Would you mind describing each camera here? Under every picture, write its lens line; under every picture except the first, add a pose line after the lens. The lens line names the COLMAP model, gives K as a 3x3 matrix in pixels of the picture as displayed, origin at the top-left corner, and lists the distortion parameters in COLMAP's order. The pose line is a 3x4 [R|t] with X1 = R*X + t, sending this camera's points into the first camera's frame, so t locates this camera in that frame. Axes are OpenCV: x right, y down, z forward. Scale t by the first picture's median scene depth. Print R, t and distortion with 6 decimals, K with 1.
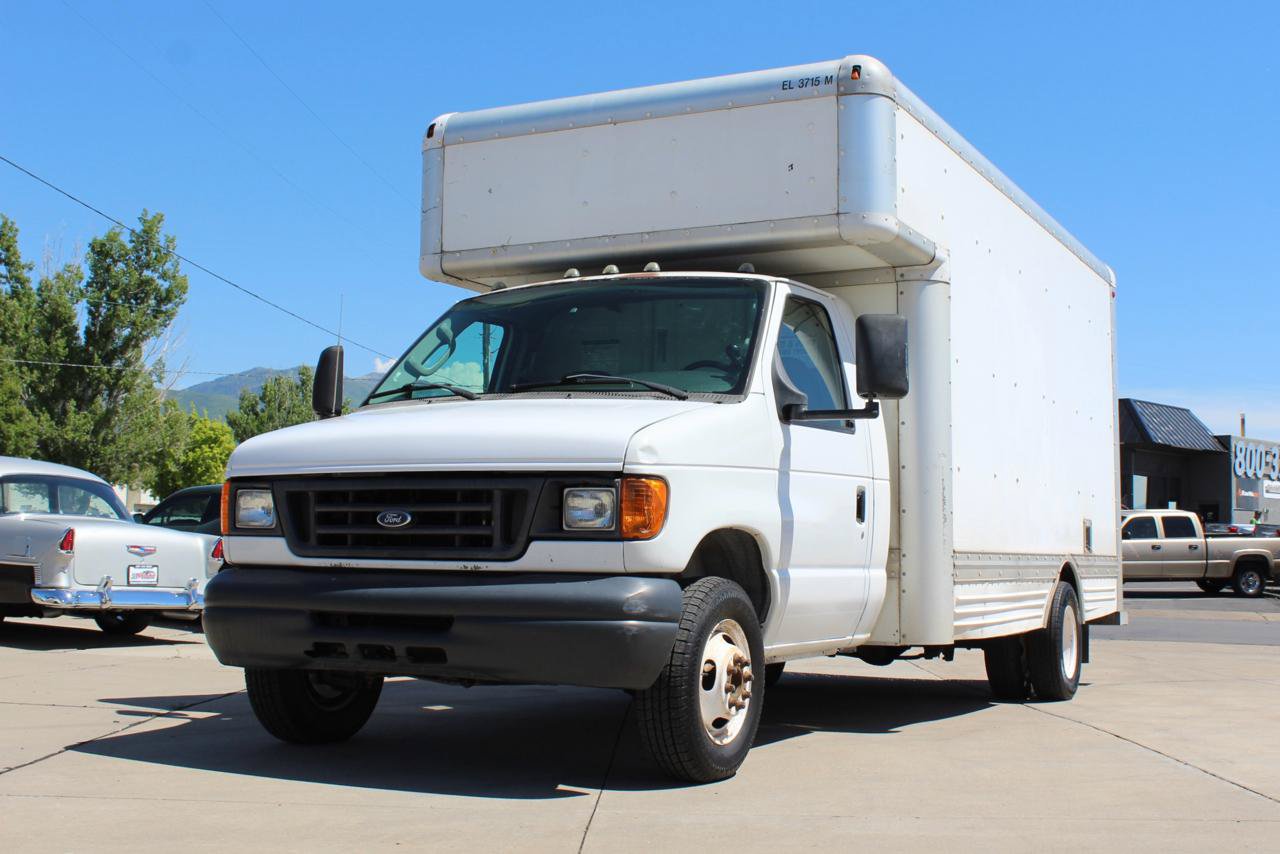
lens RADIAL K [[1566.7, 0, 703.8], [0, 1566.7, 386.2], [0, 0, 1]] dist [-0.093425, 0.036945]
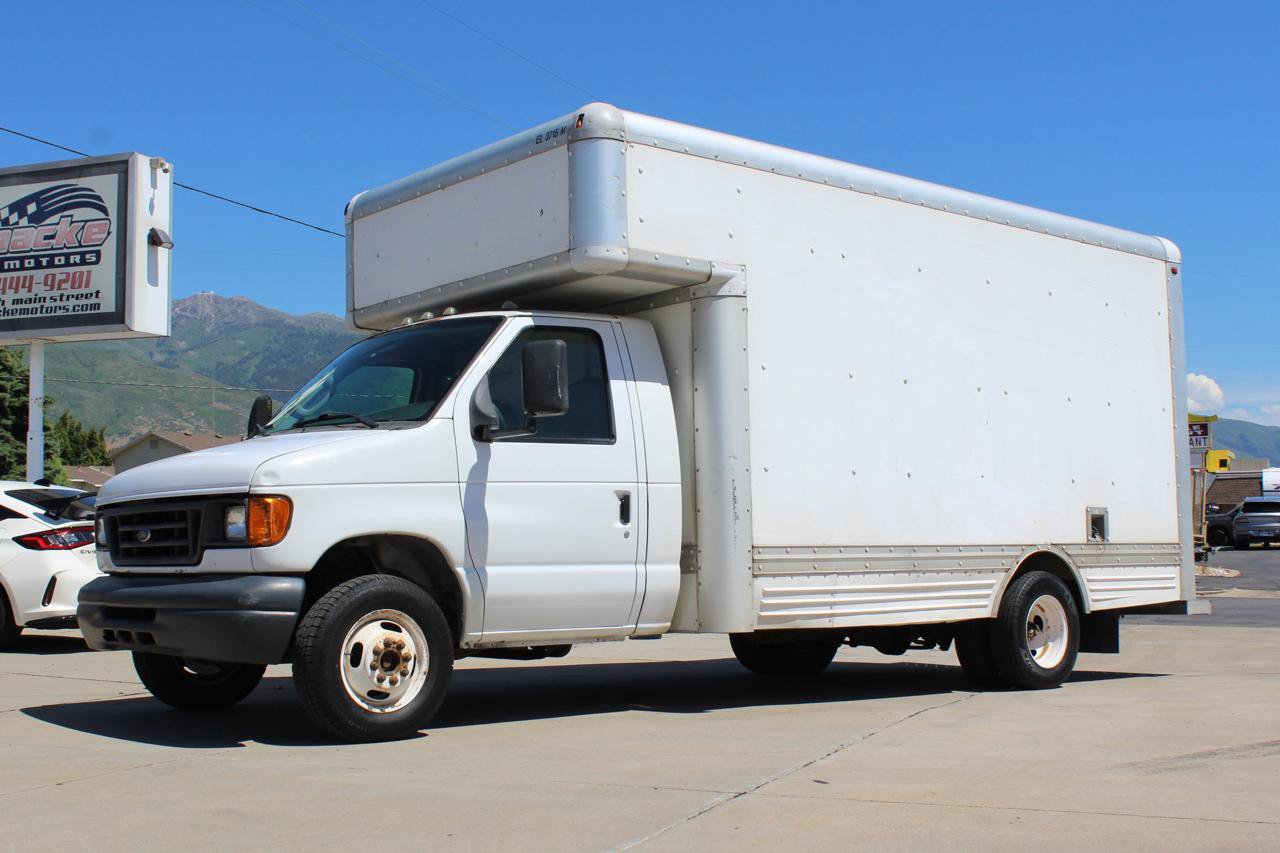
lens RADIAL K [[1547.1, 0, 619.6], [0, 1547.1, 459.1], [0, 0, 1]] dist [-0.095256, -0.002230]
pose [[0.908525, -0.051172, -0.414685, 0.566403], [0.069409, 0.997166, 0.029016, 0.009534], [0.412025, -0.055145, 0.909502, -0.000714]]
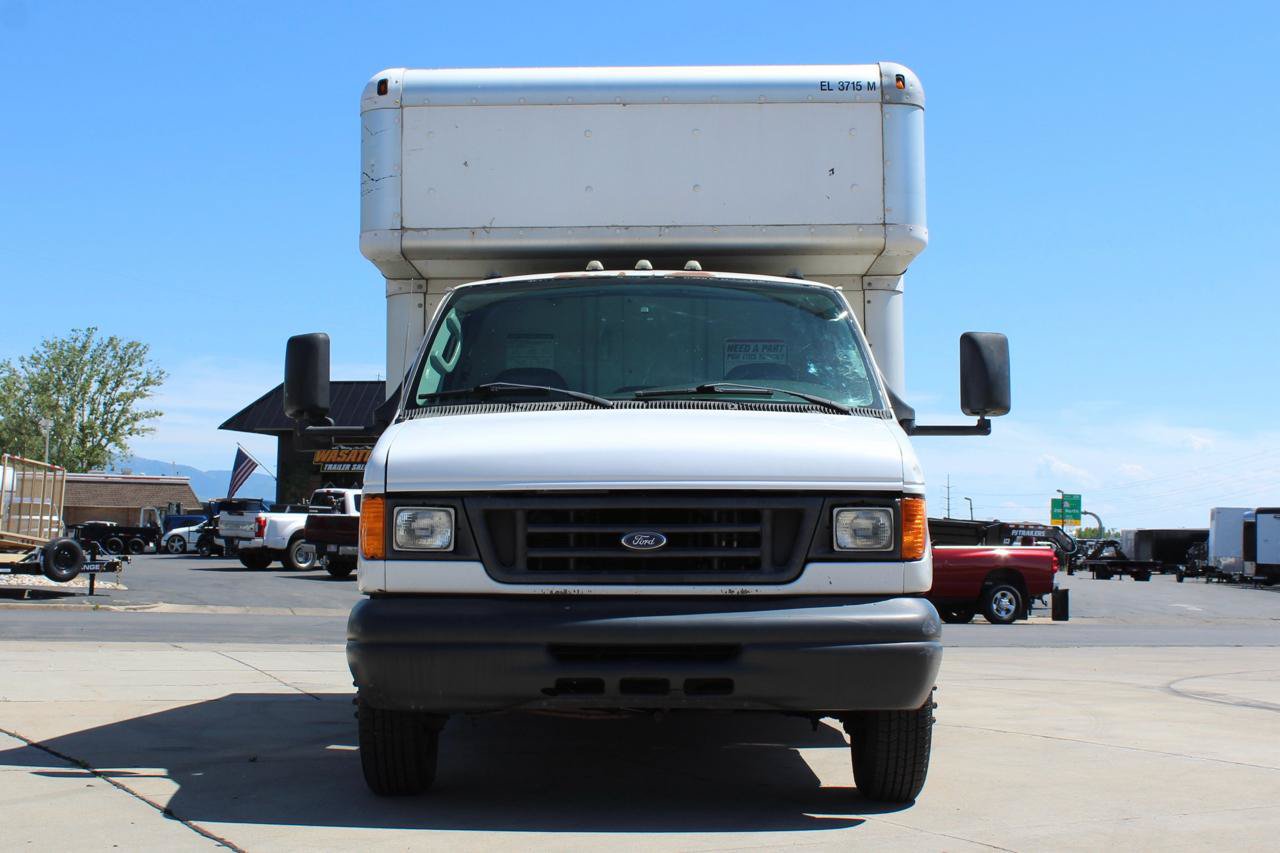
lens RADIAL K [[1768.0, 0, 640.0], [0, 1768.0, 426.5], [0, 0, 1]] dist [-0.120301, 0.009101]
pose [[0.906818, 0.018260, 0.421127, -0.517531], [-0.034302, 0.998945, 0.030548, -0.011085], [-0.420124, -0.042147, 0.906487, 0.050088]]
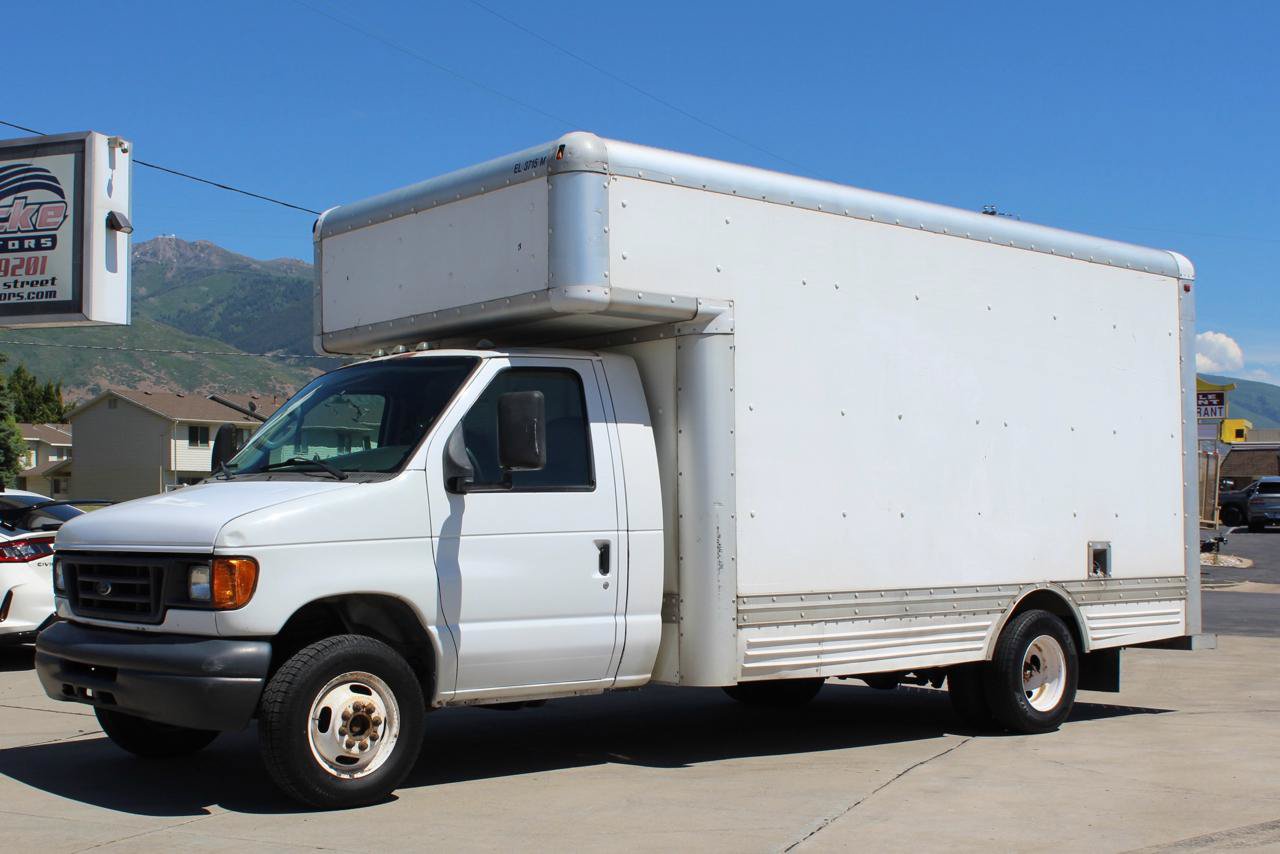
lens RADIAL K [[1629.4, 0, 588.2], [0, 1629.4, 491.6], [0, 0, 1]] dist [-0.098364, 0.011273]
pose [[0.905223, -0.024135, -0.424251, 0.574591], [0.061242, 0.995372, 0.074048, -0.052831], [0.420500, -0.093012, 0.902512, -0.003934]]
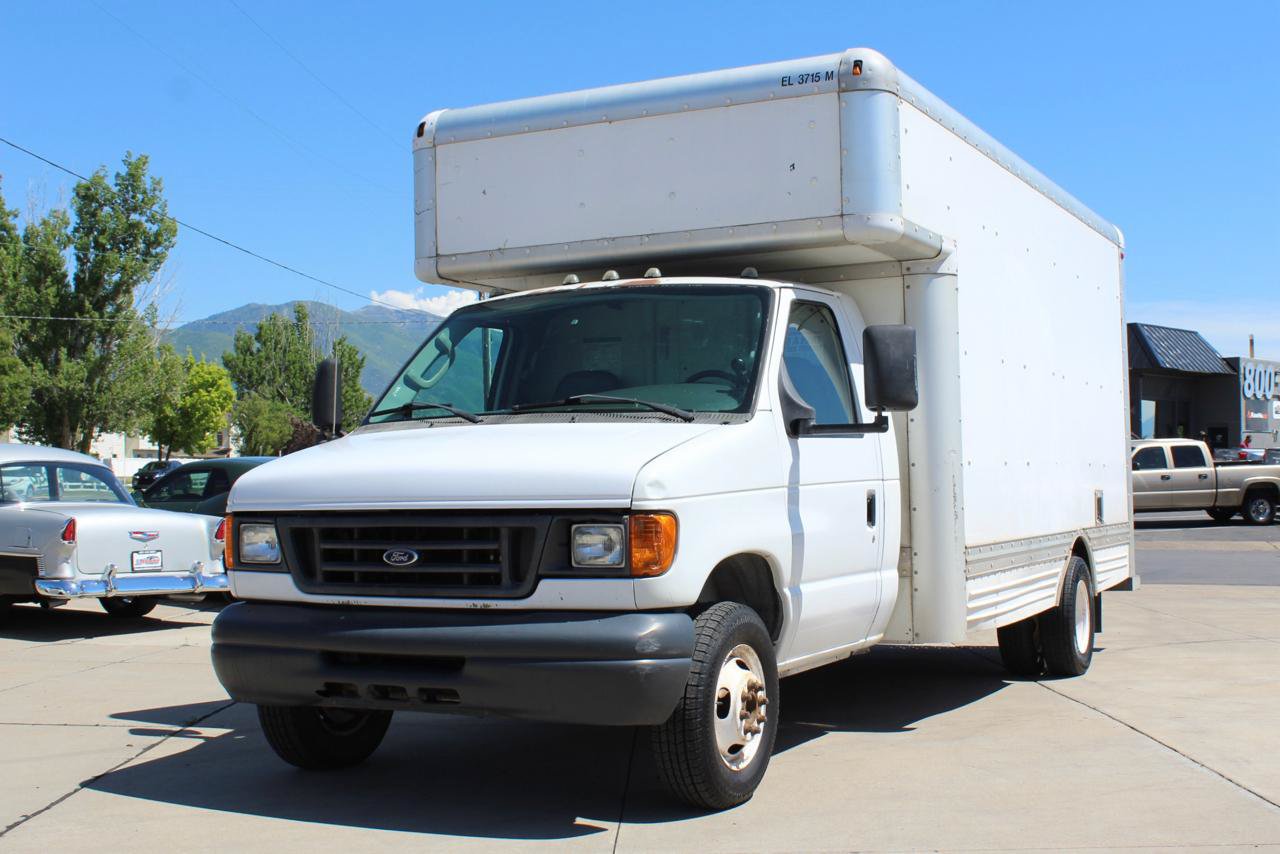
lens RADIAL K [[1585.0, 0, 715.2], [0, 1585.0, 427.8], [0, 0, 1]] dist [-0.091441, 0.016050]
pose [[0.999611, -0.027531, 0.004419, -0.001289], [0.027129, 0.996889, 0.073999, -0.052793], [-0.006442, -0.073851, 0.997249, 0.006305]]
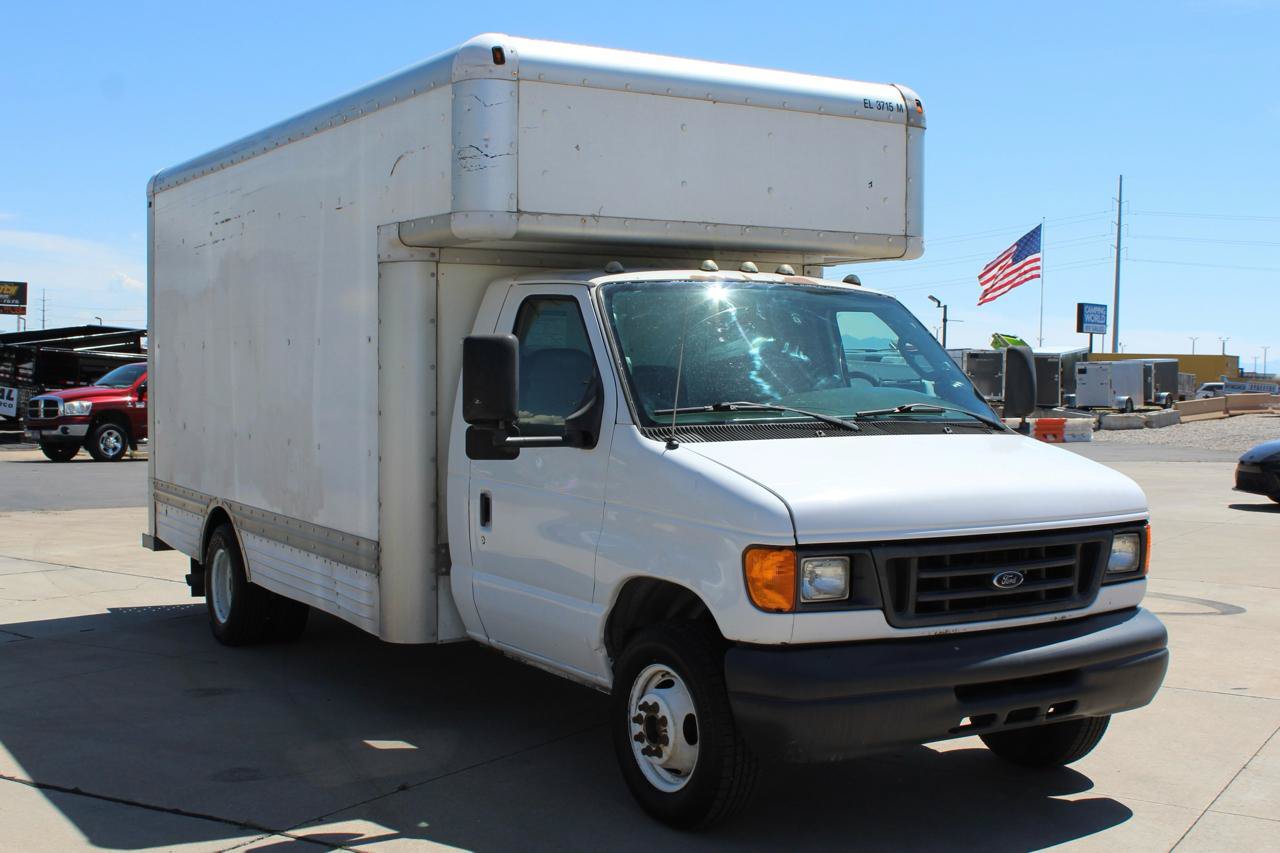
lens RADIAL K [[1511.9, 0, 640.0], [0, 1511.9, 426.5], [0, 0, 1]] dist [-0.099547, 0.012449]
pose [[0.546361, -0.040366, 0.836576, -0.904688], [-0.095356, 0.989345, 0.110013, -0.075698], [-0.832104, -0.139879, 0.536691, 0.564254]]
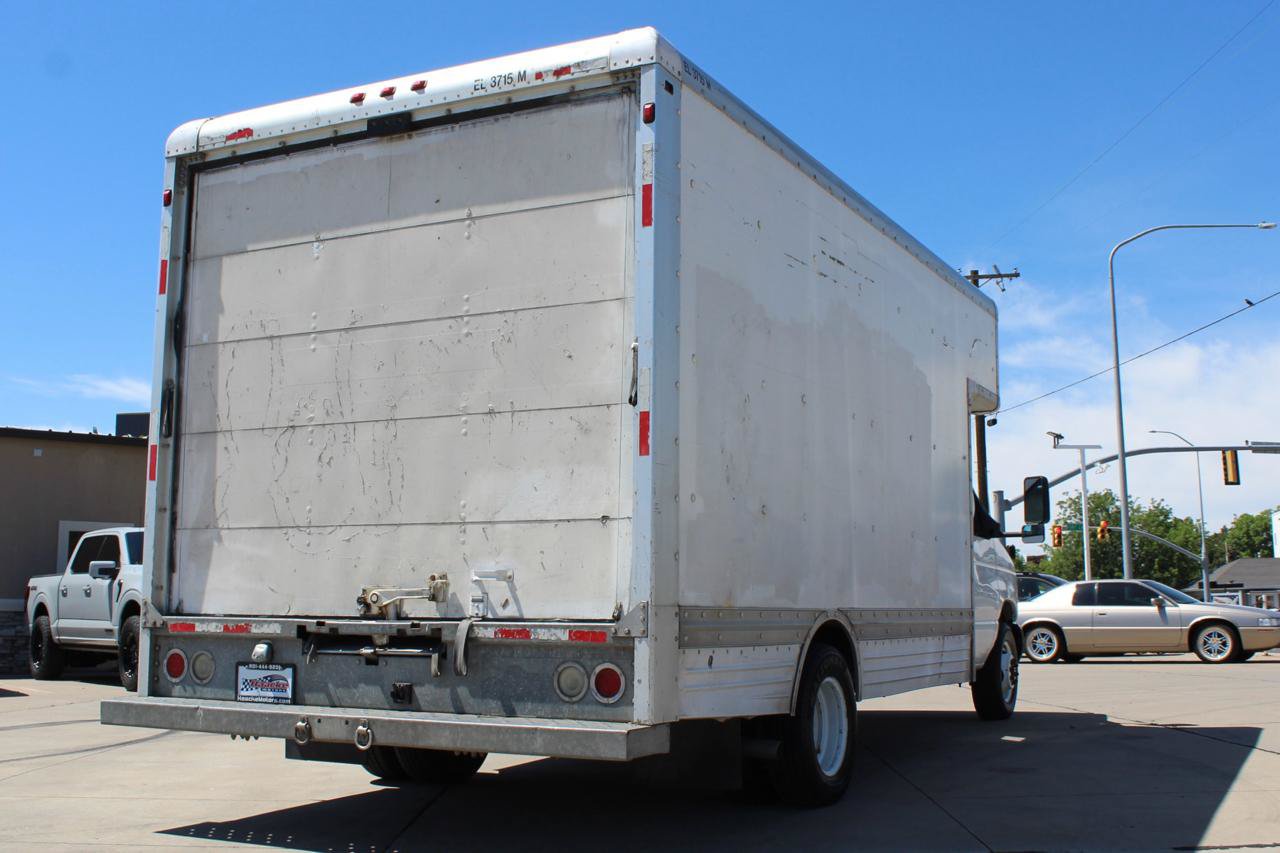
lens RADIAL K [[1523.5, 0, 616.9], [0, 1523.5, 445.3], [0, 0, 1]] dist [-0.100244, 0.010413]
pose [[-0.999226, -0.012612, 0.037261, 0.114329], [-0.020420, 0.975894, -0.217289, 0.288388], [-0.033623, -0.217881, -0.975396, 2.614110]]
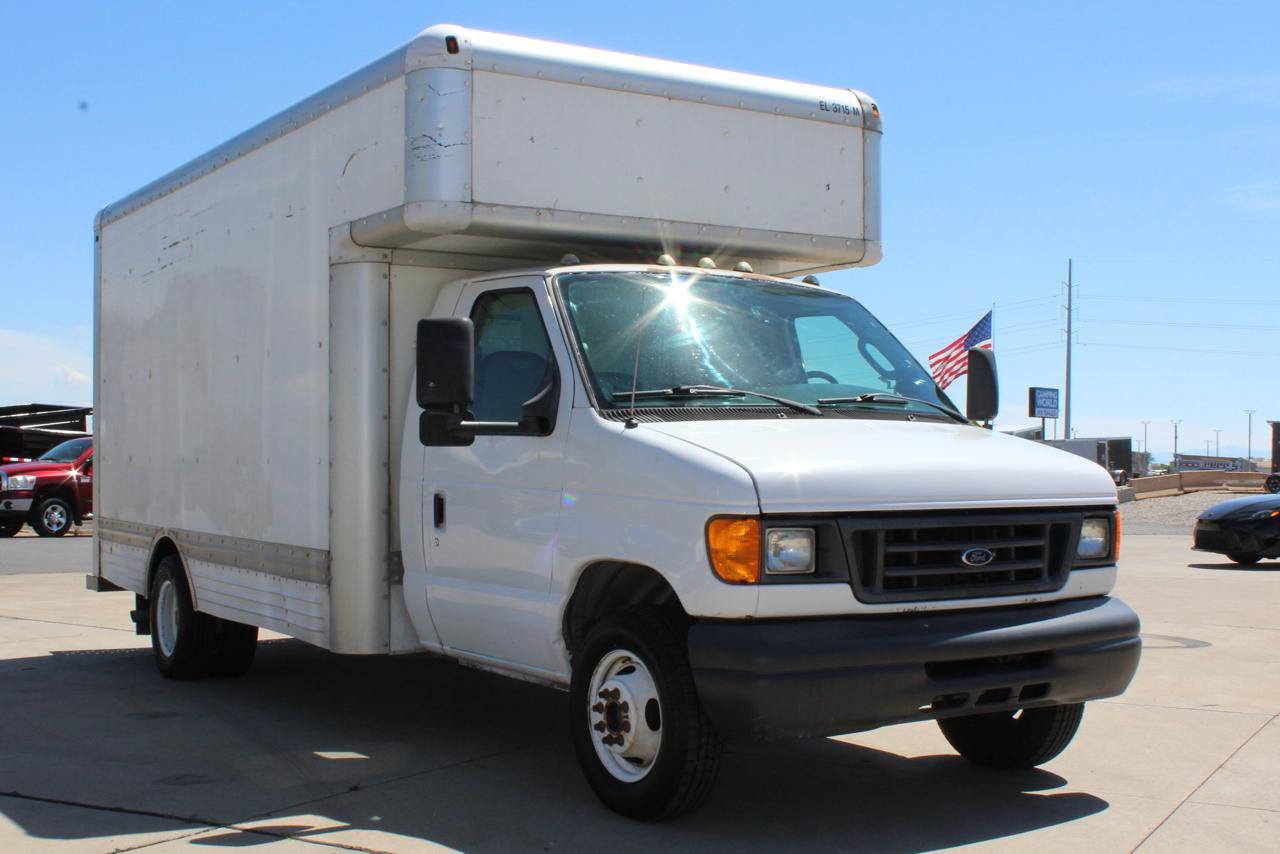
lens RADIAL K [[1523.5, 0, 616.9], [0, 1523.5, 445.8], [0, 0, 1]] dist [-0.100244, 0.010413]
pose [[0.531930, -0.004418, 0.846777, -0.897416], [-0.089773, 0.994057, 0.061580, -0.016980], [-0.842016, -0.108774, 0.528372, 0.567022]]
